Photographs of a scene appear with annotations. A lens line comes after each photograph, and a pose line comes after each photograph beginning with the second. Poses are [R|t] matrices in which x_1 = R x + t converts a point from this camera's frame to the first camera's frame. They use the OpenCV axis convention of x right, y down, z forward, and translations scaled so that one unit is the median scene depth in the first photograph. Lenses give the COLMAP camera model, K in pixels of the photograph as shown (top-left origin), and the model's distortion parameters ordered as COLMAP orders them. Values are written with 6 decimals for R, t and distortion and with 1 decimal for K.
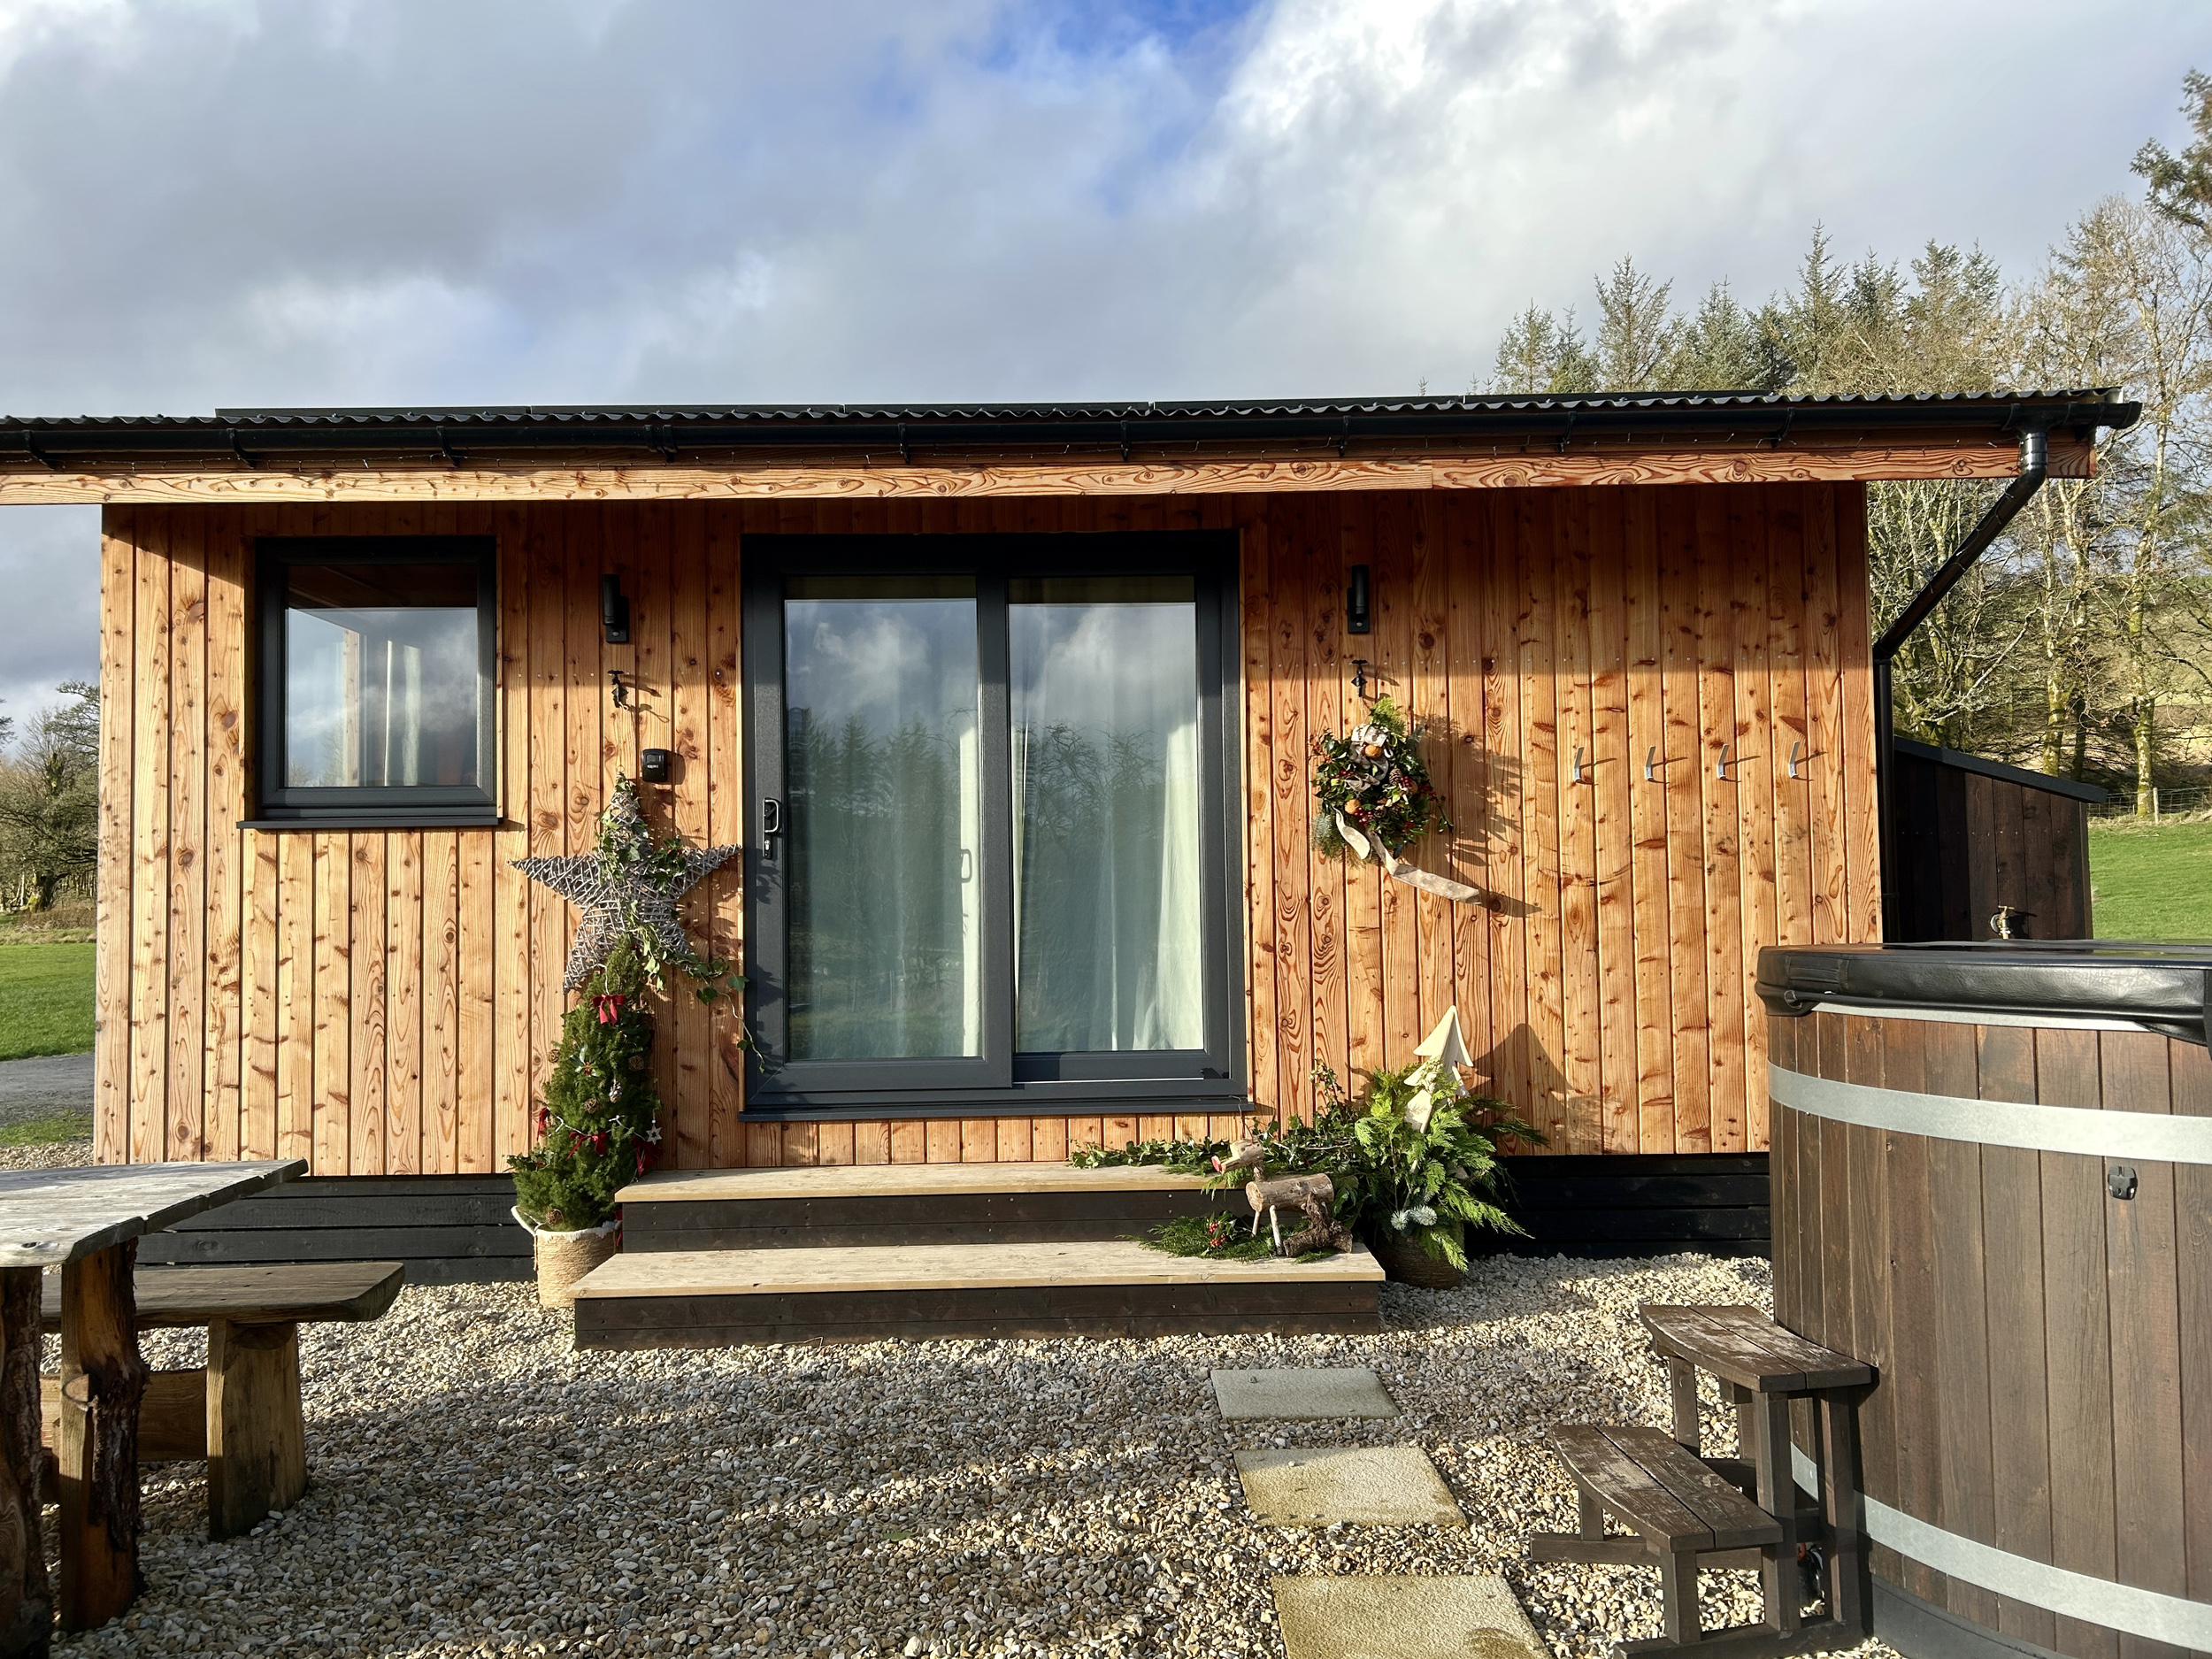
lens RADIAL K [[1636.8, 0, 1106.0], [0, 1636.8, 829.5], [0, 0, 1]] dist [0.066429, -0.075247]
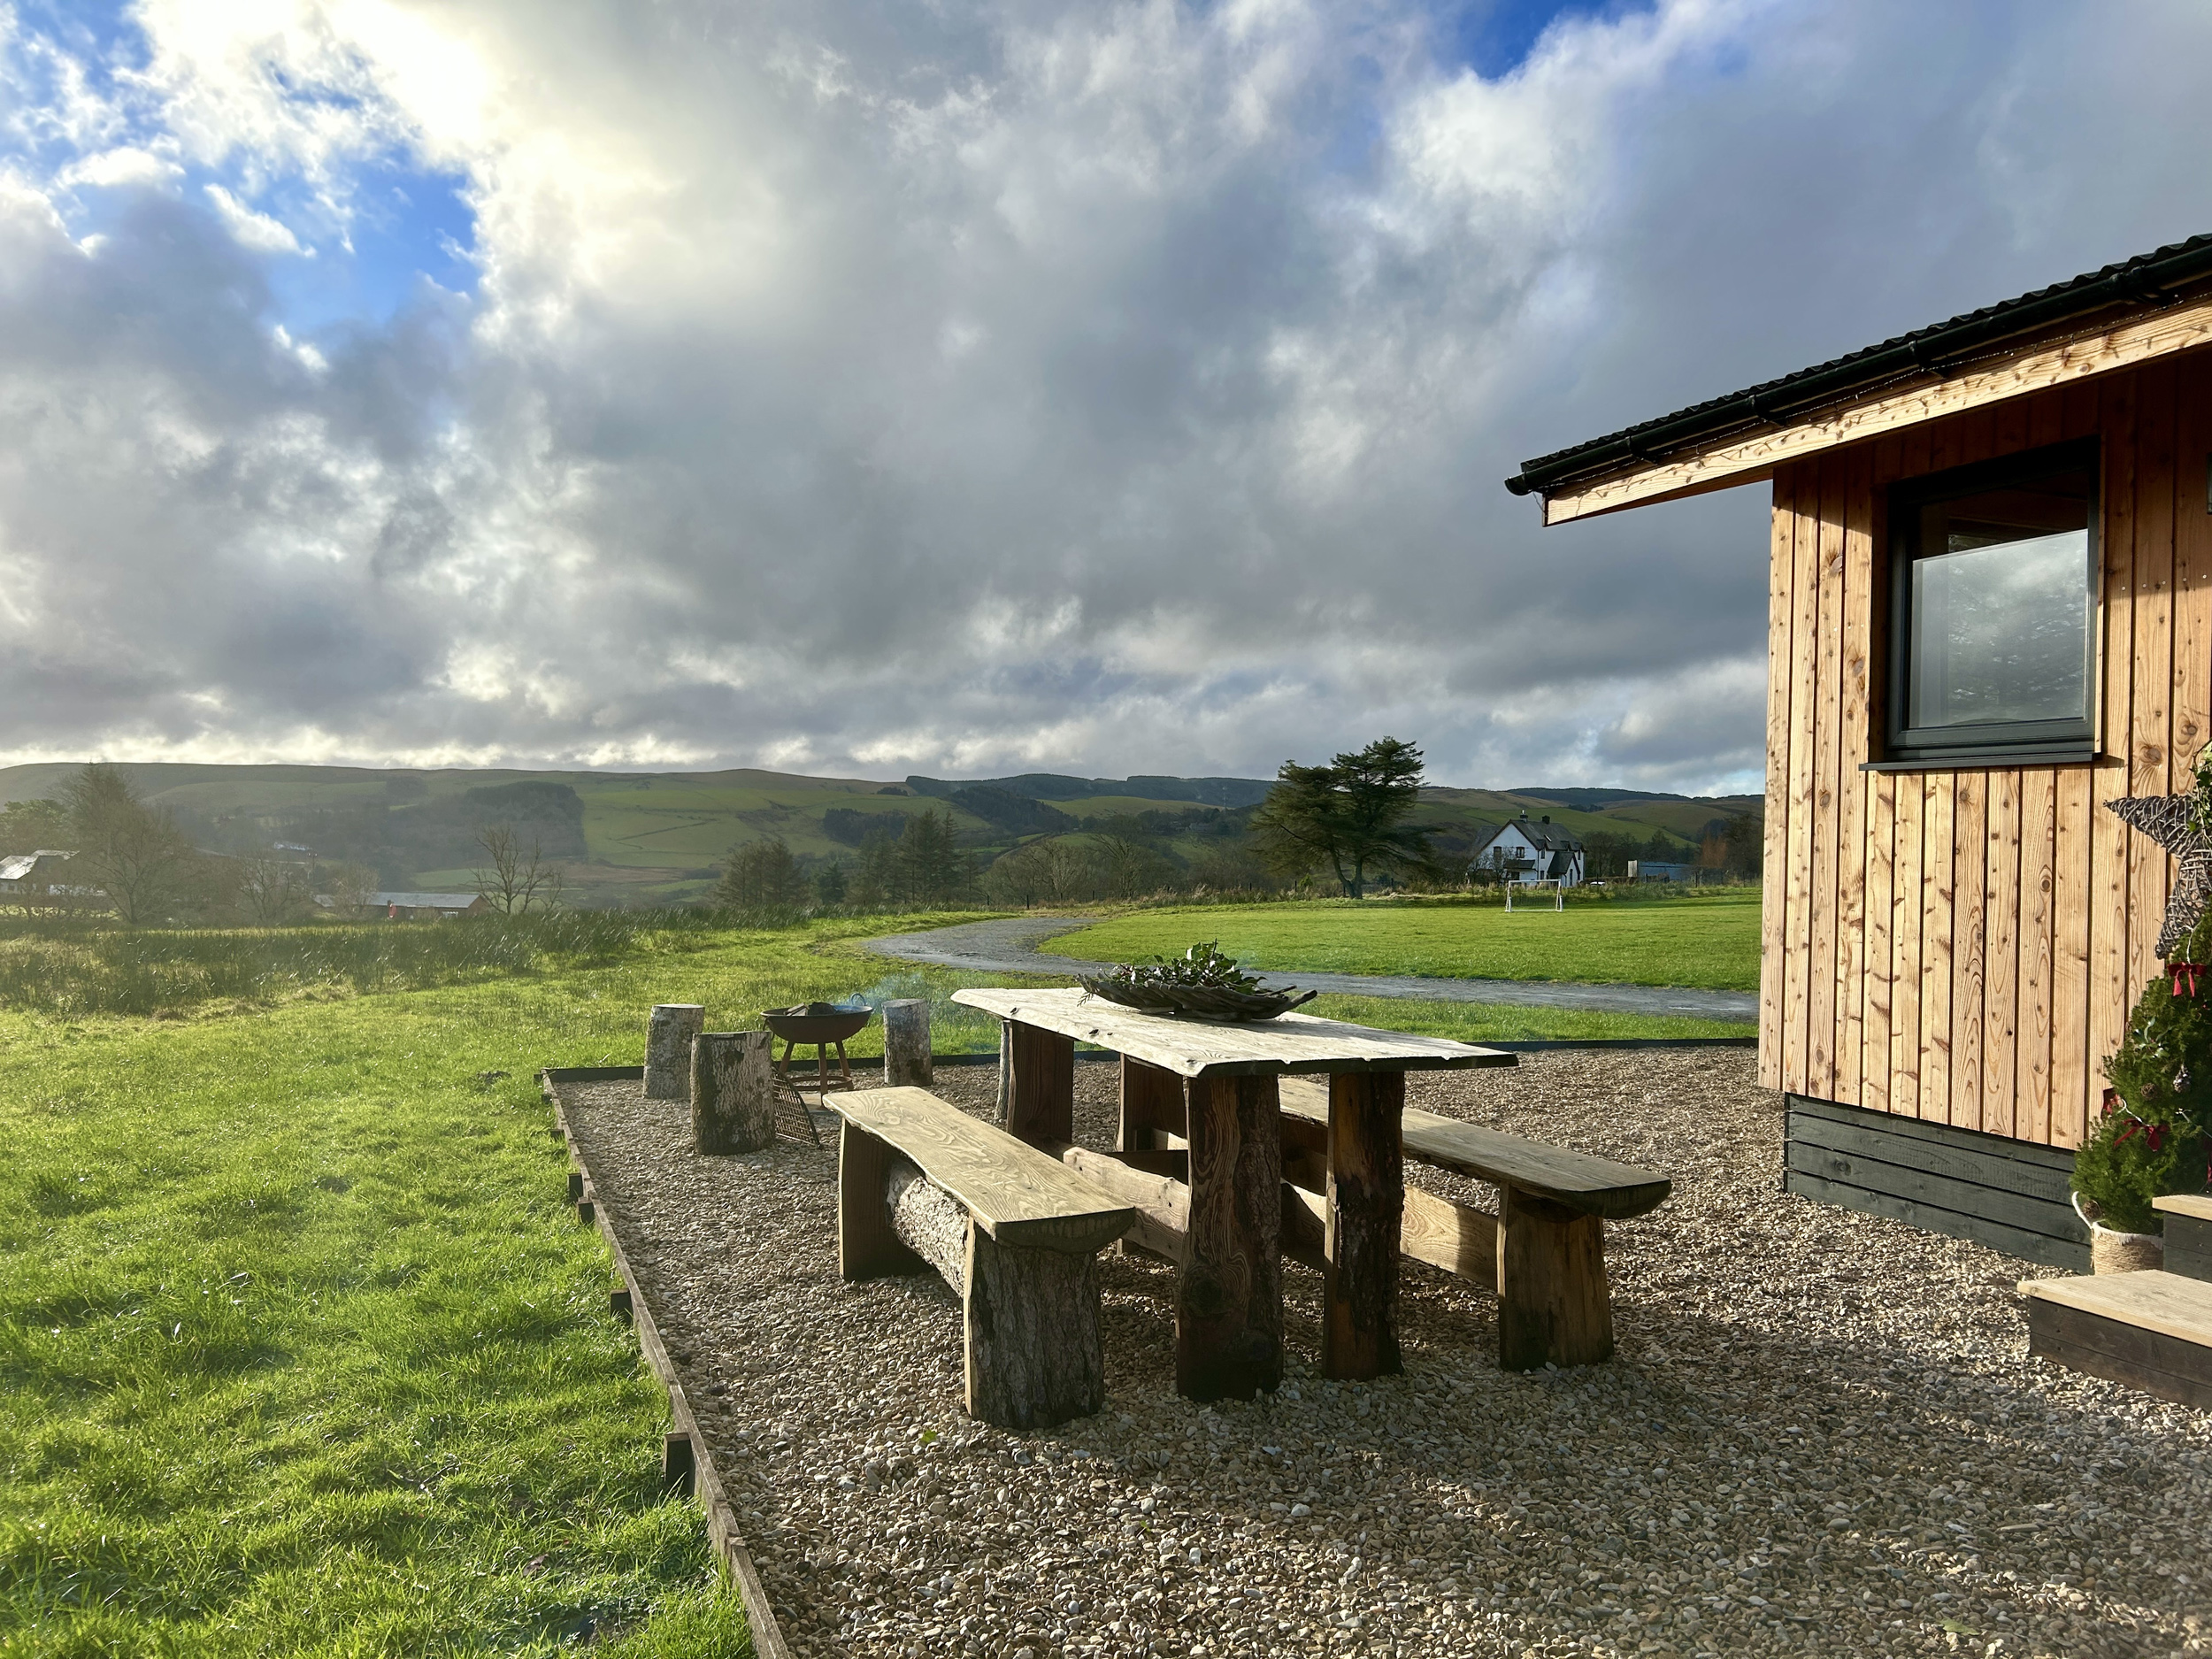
lens RADIAL K [[1636.8, 0, 1106.0], [0, 1636.8, 829.5], [0, 0, 1]] dist [0.066429, -0.075247]
pose [[0.365495, 0.015393, -0.930686, 0.265157], [0.011328, 0.999716, 0.020983, 0.009070], [0.930744, -0.018212, 0.365217, 0.182903]]
